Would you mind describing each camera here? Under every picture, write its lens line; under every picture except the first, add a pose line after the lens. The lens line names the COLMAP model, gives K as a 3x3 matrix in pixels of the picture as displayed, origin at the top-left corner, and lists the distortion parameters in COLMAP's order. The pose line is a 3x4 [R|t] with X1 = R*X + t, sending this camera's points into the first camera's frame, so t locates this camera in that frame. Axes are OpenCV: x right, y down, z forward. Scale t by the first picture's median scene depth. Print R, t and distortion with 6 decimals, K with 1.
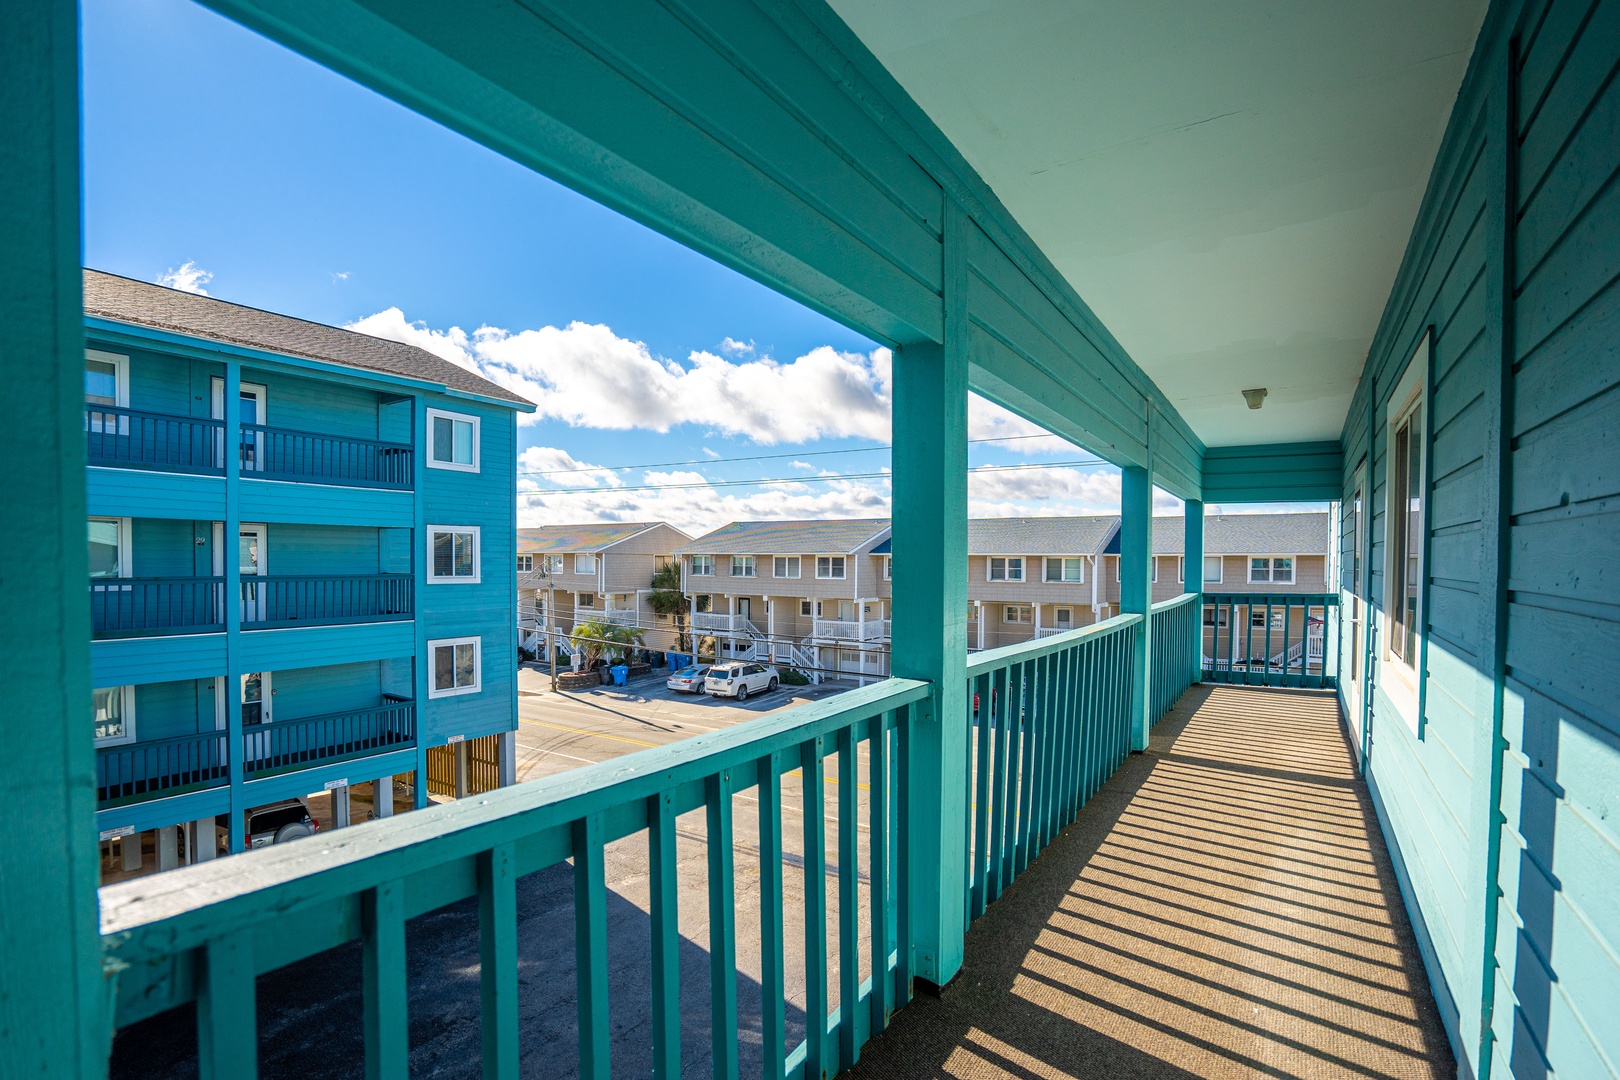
lens RADIAL K [[811.4, 0, 754.3], [0, 811.4, 586.0], [0, 0, 1]] dist [-0.035005, 0.011922]
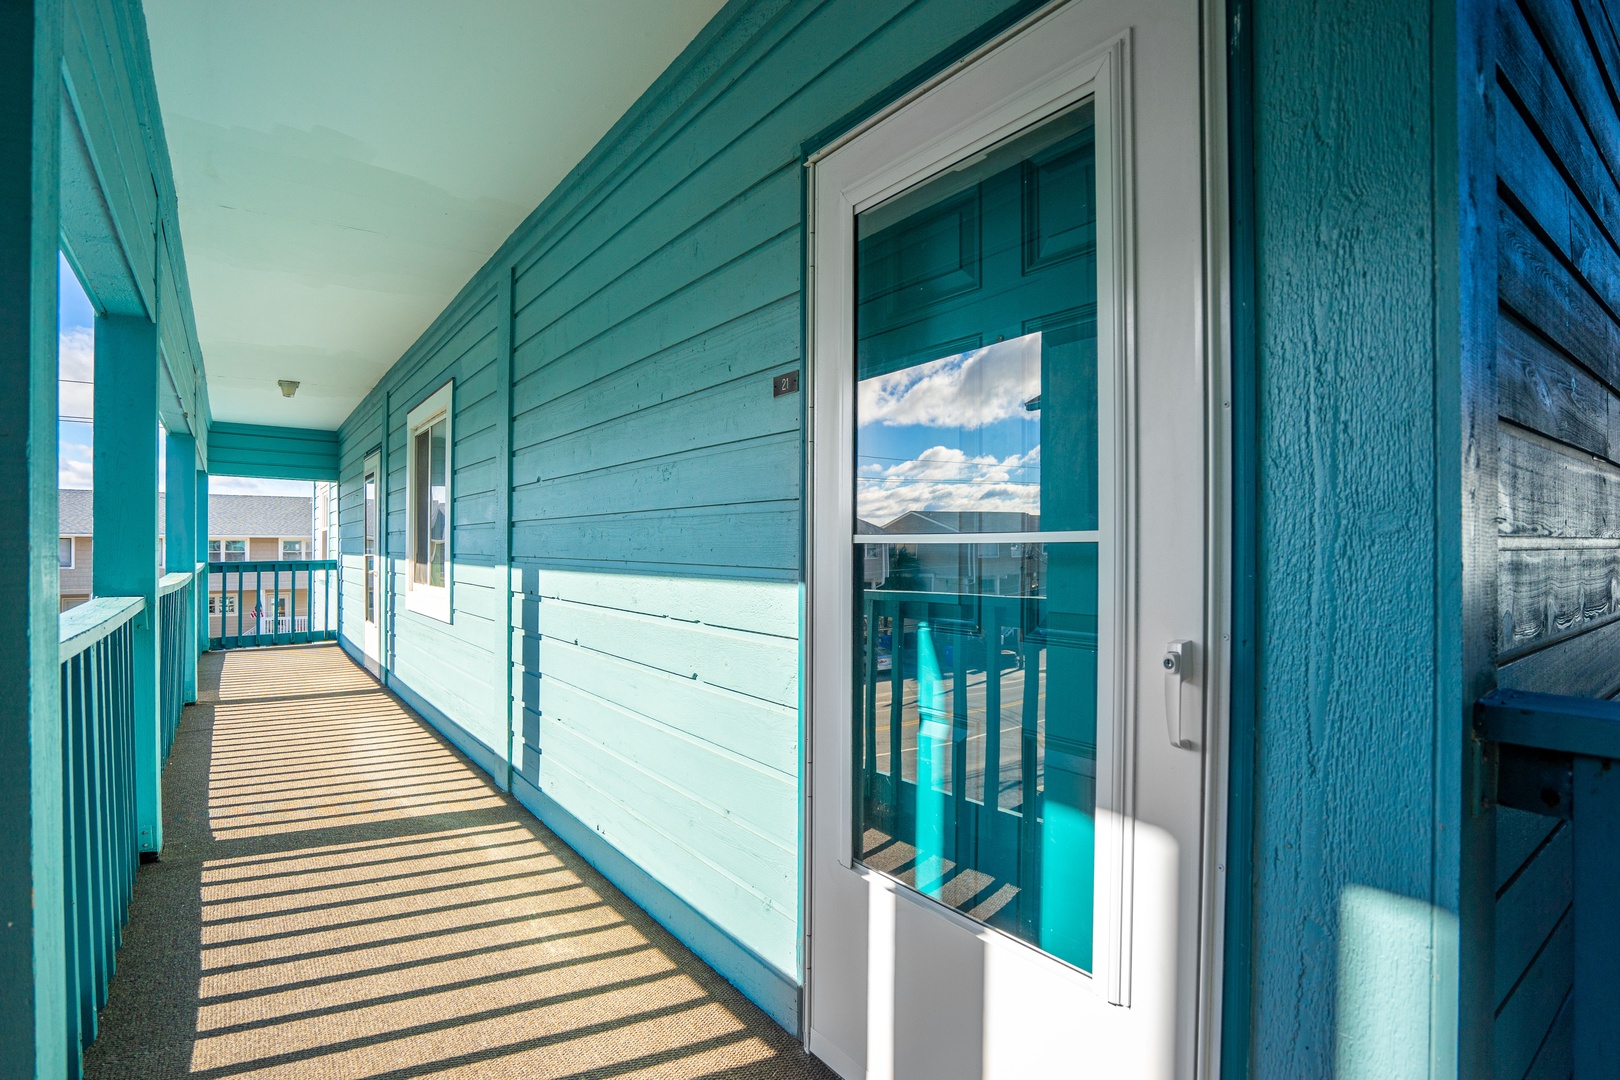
lens RADIAL K [[811.4, 0, 808.9], [0, 811.4, 549.2], [0, 0, 1]] dist [-0.035005, 0.011922]
pose [[0.360410, -0.001200, 0.932793, -0.367301], [0.022851, 0.999710, -0.007543, 0.053057], [-0.932514, 0.024034, 0.360333, -0.243786]]
